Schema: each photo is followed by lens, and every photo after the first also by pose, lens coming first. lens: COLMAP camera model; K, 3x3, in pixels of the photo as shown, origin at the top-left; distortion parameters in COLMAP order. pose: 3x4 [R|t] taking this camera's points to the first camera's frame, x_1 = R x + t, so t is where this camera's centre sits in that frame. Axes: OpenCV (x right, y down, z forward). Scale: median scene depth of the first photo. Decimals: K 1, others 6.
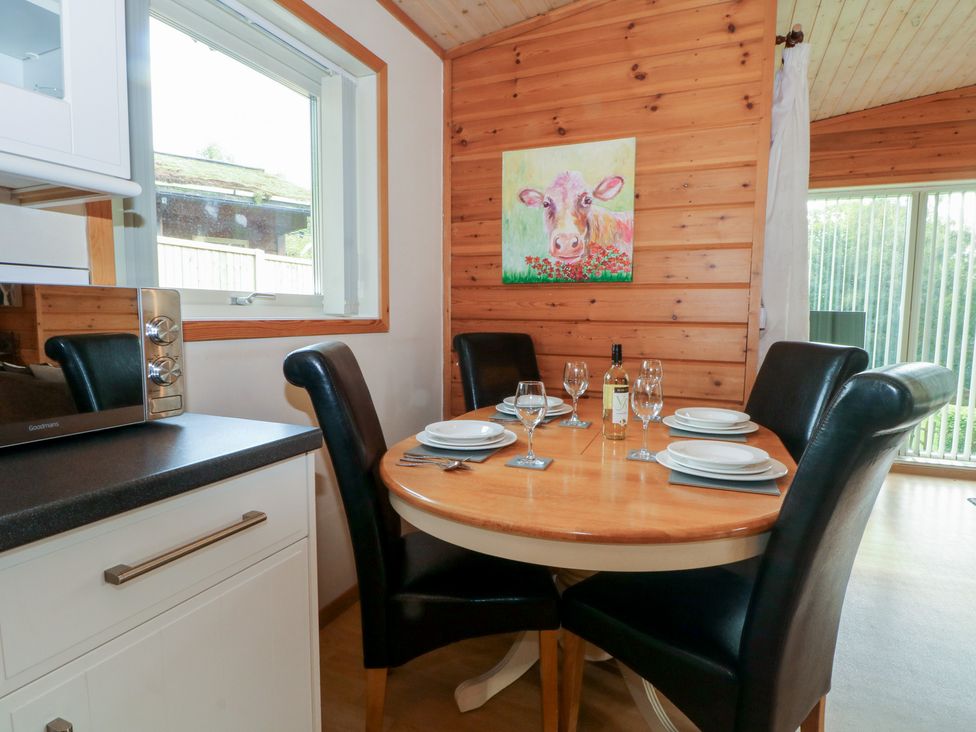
lens RADIAL K [[542.6, 0, 480.4], [0, 542.6, 366.9], [0, 0, 1]] dist [0.007269, -0.011625]
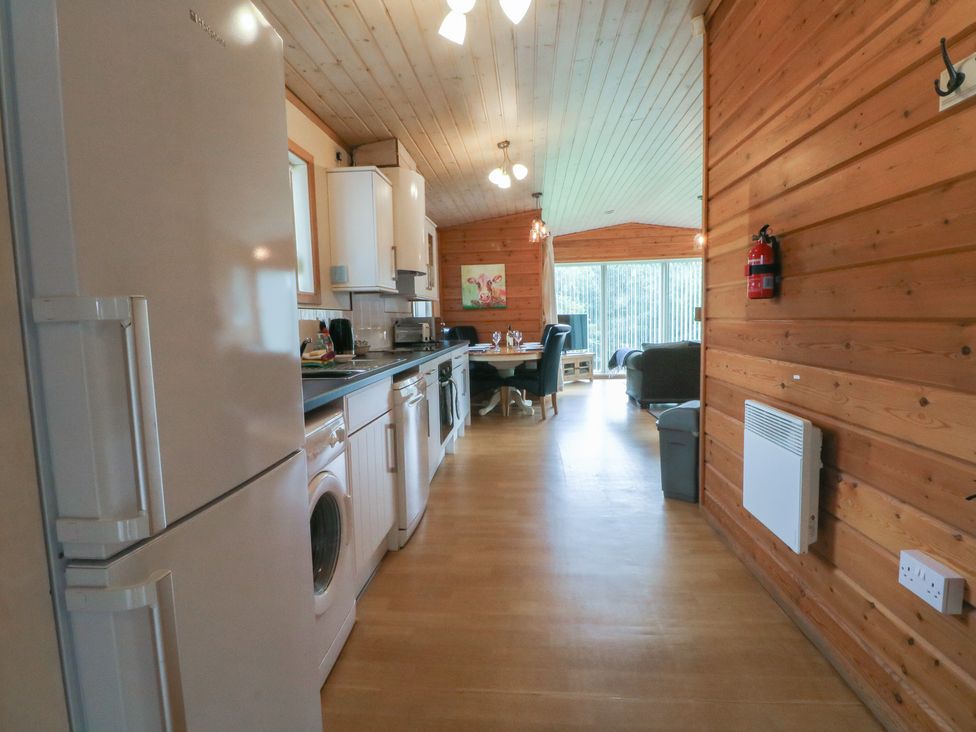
lens RADIAL K [[542.6, 0, 483.5], [0, 542.6, 370.8], [0, 0, 1]] dist [0.007269, -0.011625]
pose [[0.946702, -0.065130, 0.315458, -0.841694], [0.067954, 0.997686, 0.002051, 0.187509], [-0.314862, 0.019495, 0.948937, -1.899534]]
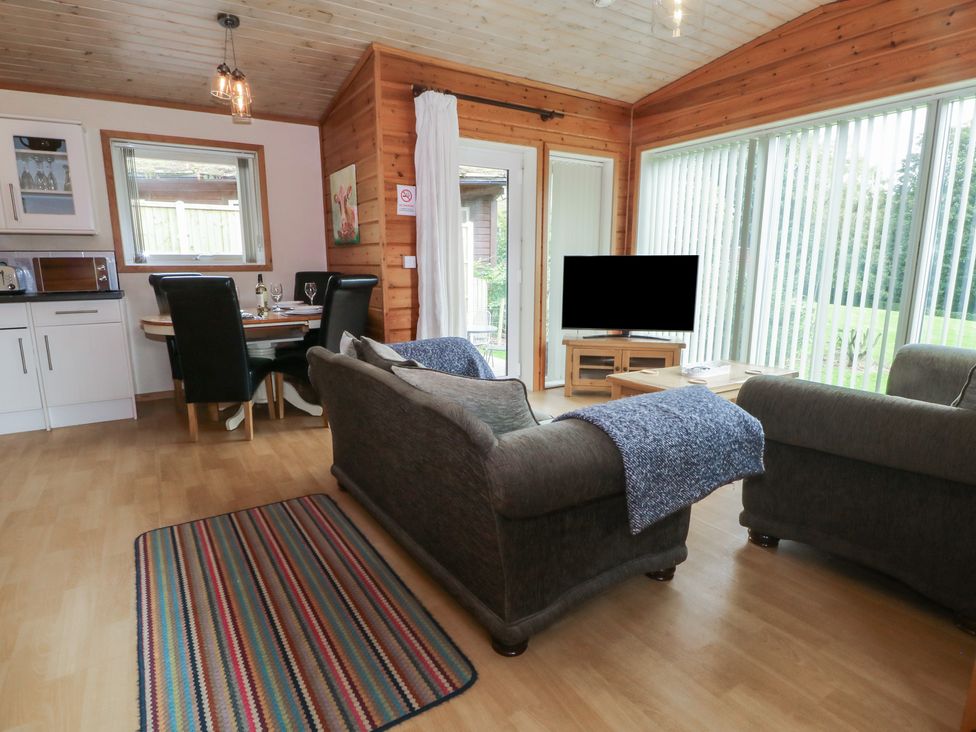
lens RADIAL K [[542.6, 0, 489.7], [0, 542.6, 362.7], [0, 0, 1]] dist [0.007269, -0.011625]
pose [[0.822099, 0.088471, -0.562429, 1.656292], [-0.041335, 0.994521, 0.096021, 0.049883], [0.567842, -0.055691, 0.821251, -0.277167]]
